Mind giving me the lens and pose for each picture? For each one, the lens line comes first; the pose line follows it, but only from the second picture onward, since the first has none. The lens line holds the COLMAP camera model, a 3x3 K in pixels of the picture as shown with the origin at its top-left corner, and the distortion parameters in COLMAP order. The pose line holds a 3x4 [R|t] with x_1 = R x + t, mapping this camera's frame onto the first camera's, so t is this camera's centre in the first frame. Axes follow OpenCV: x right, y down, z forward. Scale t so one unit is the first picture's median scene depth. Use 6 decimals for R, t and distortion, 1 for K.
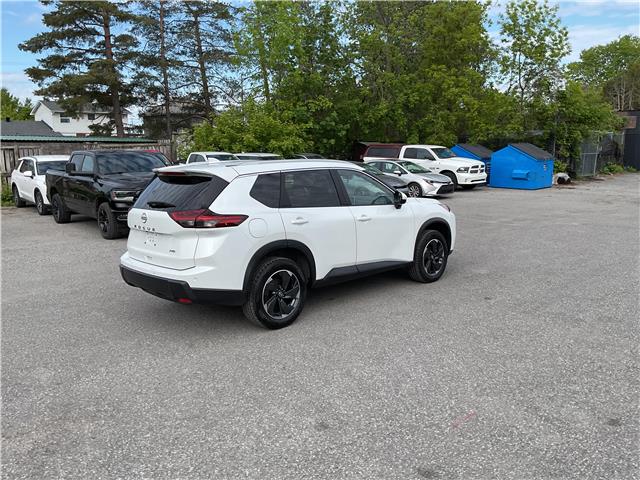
lens RADIAL K [[536.4, 0, 324.2], [0, 536.4, 244.8], [0, 0, 1]] dist [0.033485, -0.081574]
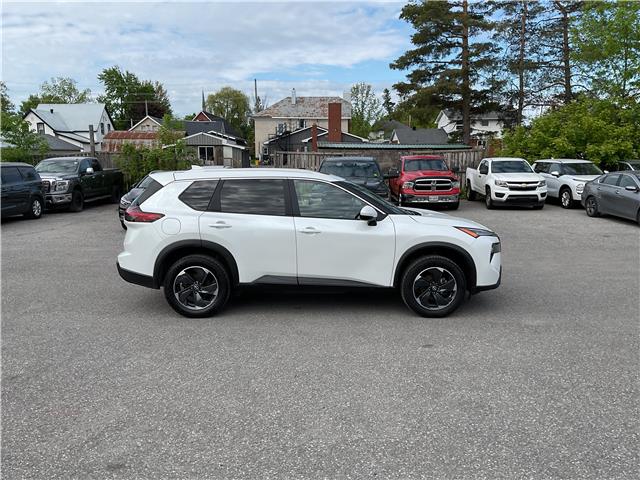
lens RADIAL K [[536.4, 0, 324.0], [0, 536.4, 244.3], [0, 0, 1]] dist [0.033485, -0.081574]
pose [[0.710409, 0.119800, -0.693517, 0.216197], [-0.125308, 0.991192, 0.042860, -0.019607], [0.692543, 0.056455, 0.719164, 0.092073]]
